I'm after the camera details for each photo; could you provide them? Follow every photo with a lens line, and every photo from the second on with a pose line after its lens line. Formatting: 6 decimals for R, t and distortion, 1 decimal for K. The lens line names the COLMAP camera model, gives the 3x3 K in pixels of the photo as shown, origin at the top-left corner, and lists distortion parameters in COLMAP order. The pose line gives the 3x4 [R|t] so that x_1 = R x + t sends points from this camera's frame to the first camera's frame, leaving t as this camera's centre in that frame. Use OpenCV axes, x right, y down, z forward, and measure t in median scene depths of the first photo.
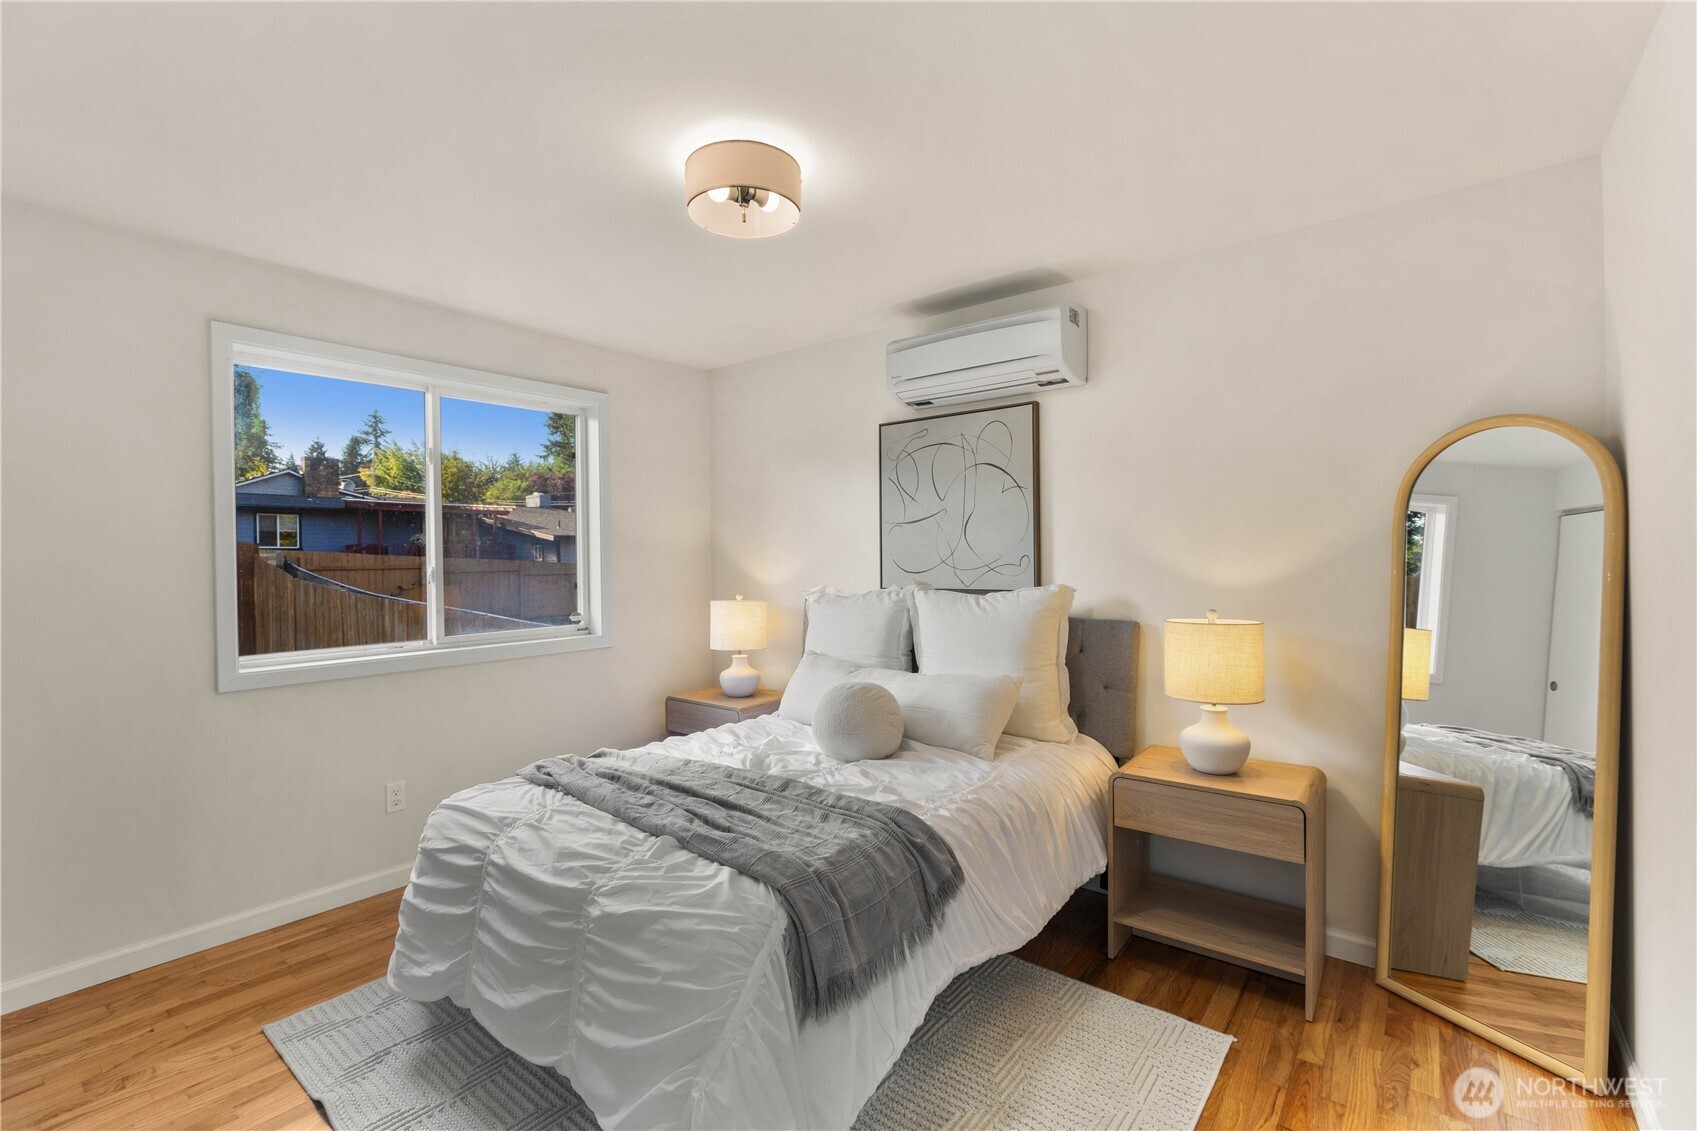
lens RADIAL K [[752.2, 0, 851.1], [0, 752.2, 565.5], [0, 0, 1]] dist [0.000215, -0.000077]
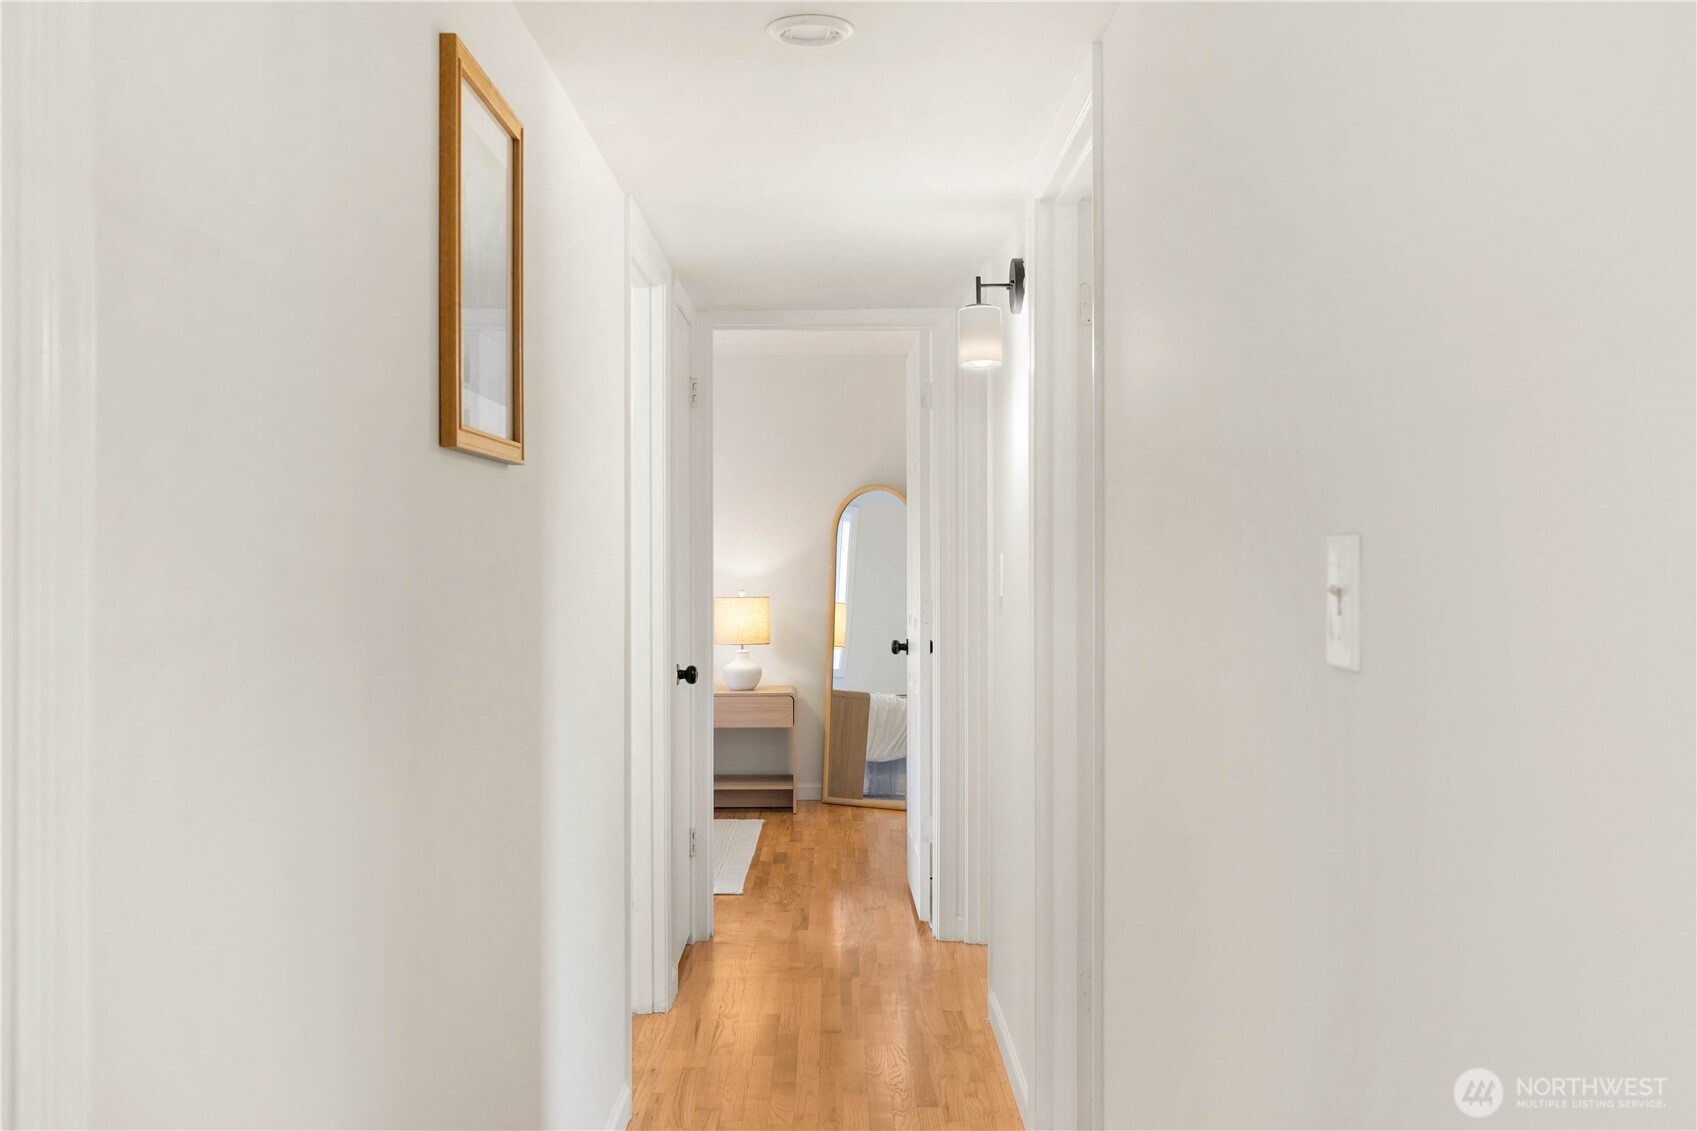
lens RADIAL K [[1537.4, 0, 848.6], [0, 1537.4, 564.2], [0, 0, 1]] dist [0.000307, 0.000023]
pose [[0.780304, -0.001700, 0.625398, -1.520287], [0.004357, 0.999987, -0.002717, 0.014876], [-0.625385, 0.004845, 0.780301, -1.867266]]
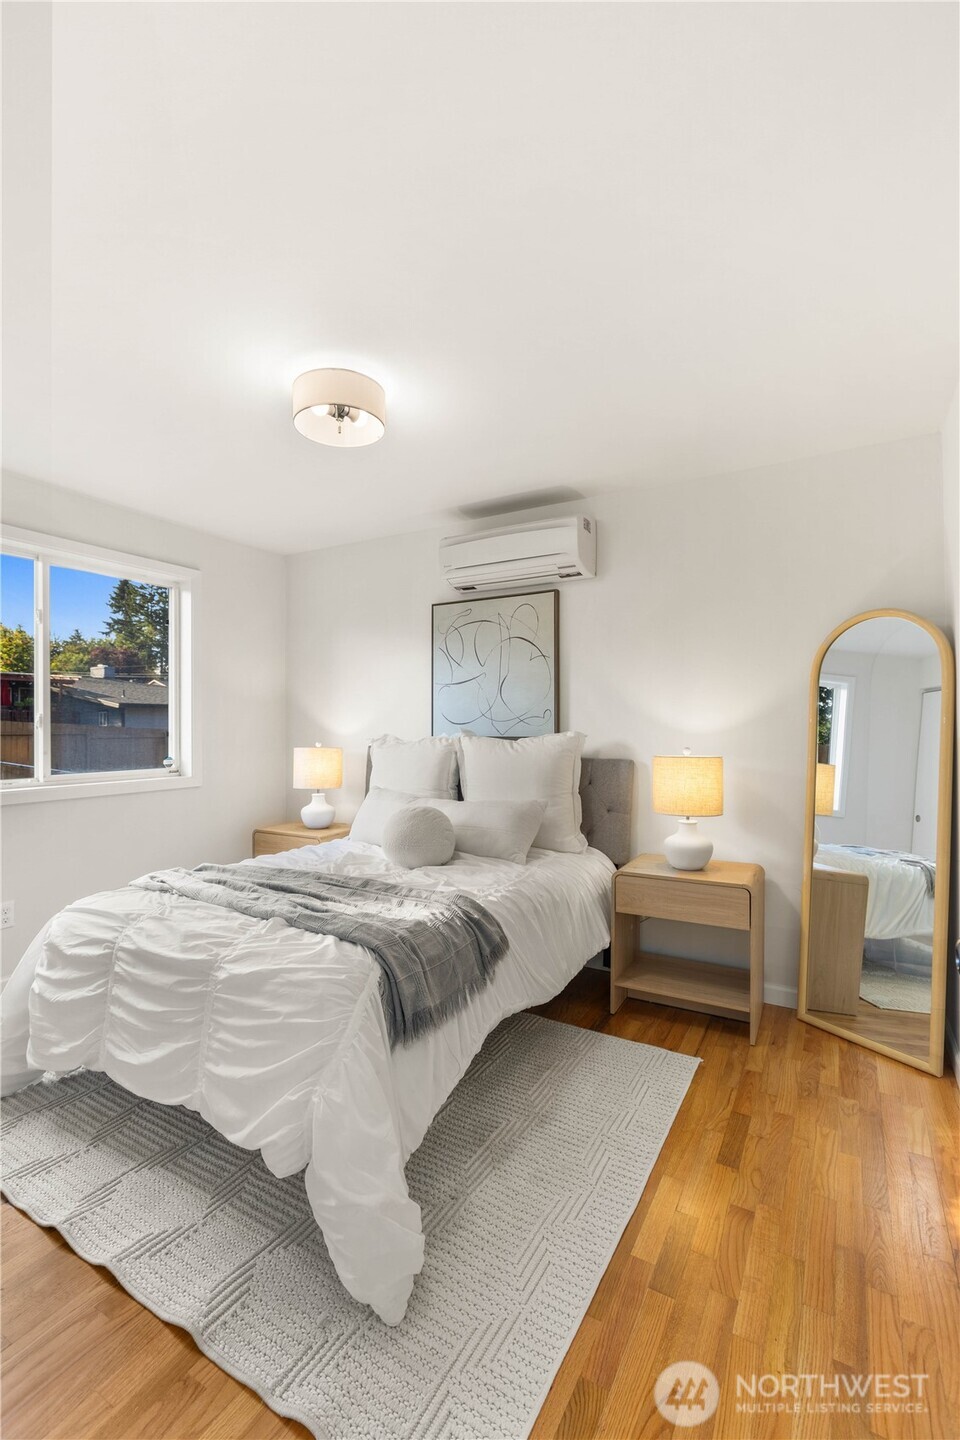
lens RADIAL K [[638.3, 0, 482.4], [0, 638.3, 729.8], [0, 0, 1]] dist [0.000215, -0.000077]
pose [[0.989220, 0.008075, 0.146213, -0.050580], [-0.006934, 0.999941, -0.008309, 0.042078], [-0.146272, 0.007206, 0.989218, -0.078672]]
